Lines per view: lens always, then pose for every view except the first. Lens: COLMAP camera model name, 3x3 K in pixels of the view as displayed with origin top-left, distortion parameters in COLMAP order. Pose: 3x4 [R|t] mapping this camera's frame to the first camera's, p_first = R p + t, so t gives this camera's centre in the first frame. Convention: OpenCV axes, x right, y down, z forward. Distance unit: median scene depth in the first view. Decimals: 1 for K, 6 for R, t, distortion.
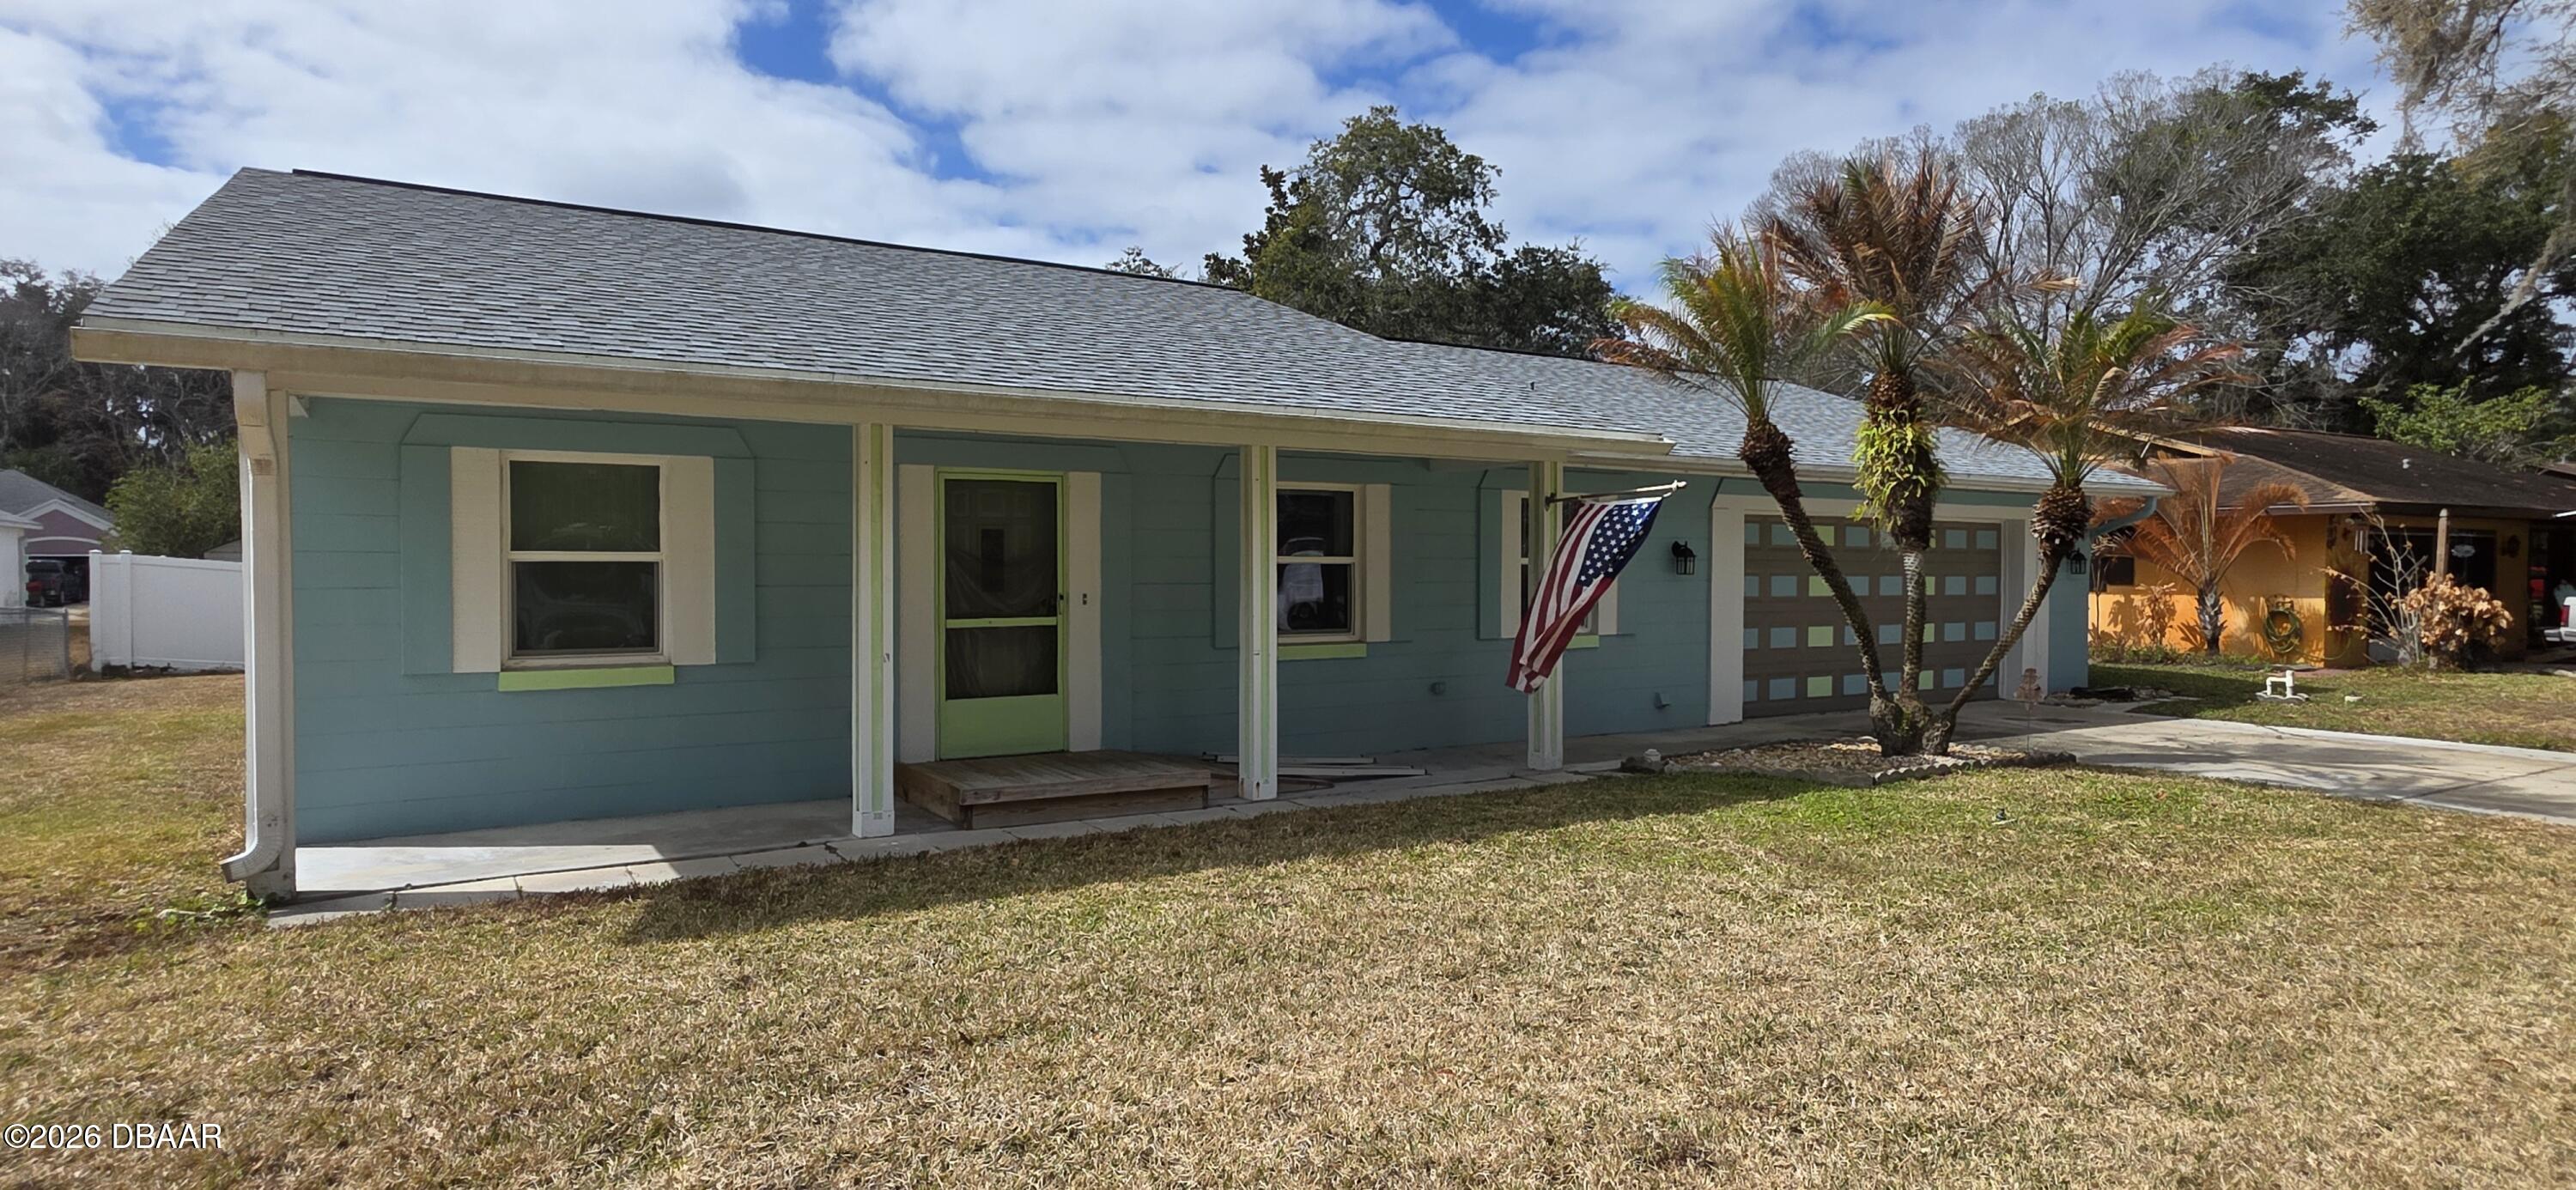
lens RADIAL K [[1393.1, 0, 1283.8], [0, 1393.1, 568.4], [0, 0, 1]] dist [0.000842, -0.001809]
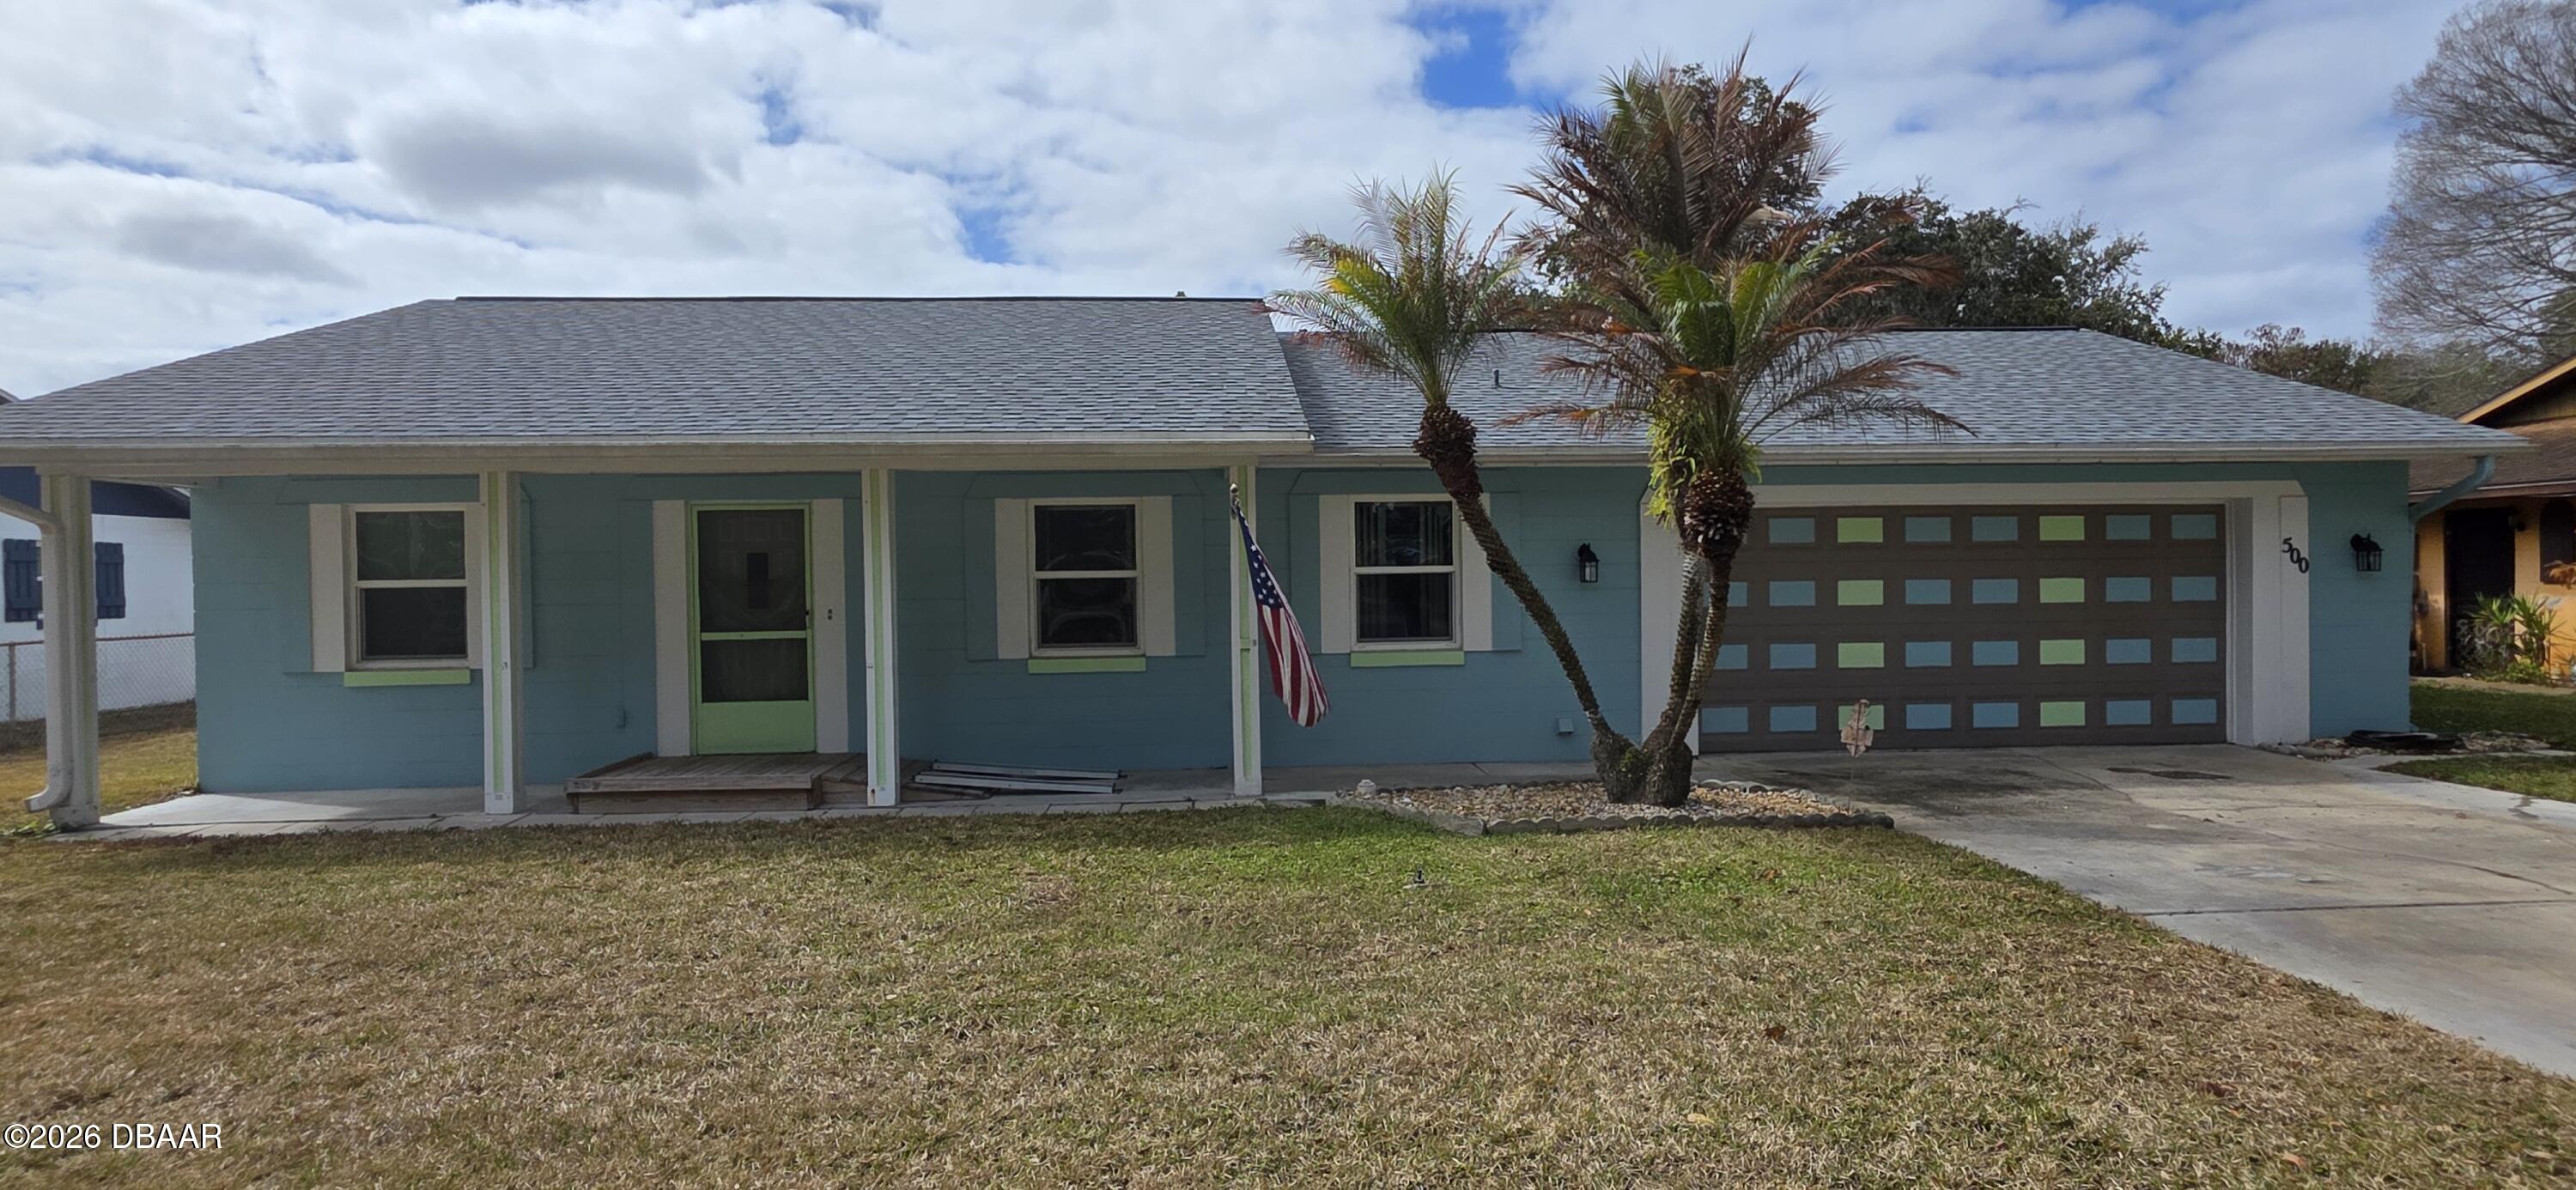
lens RADIAL K [[1393.1, 0, 1306.9], [0, 1393.1, 608.9], [0, 0, 1]] dist [0.000842, -0.001809]
pose [[0.881239, -0.002699, -0.472663, 0.454897], [0.015407, 0.999616, 0.023018, -0.001263], [0.472420, -0.027567, 0.880942, 0.135599]]
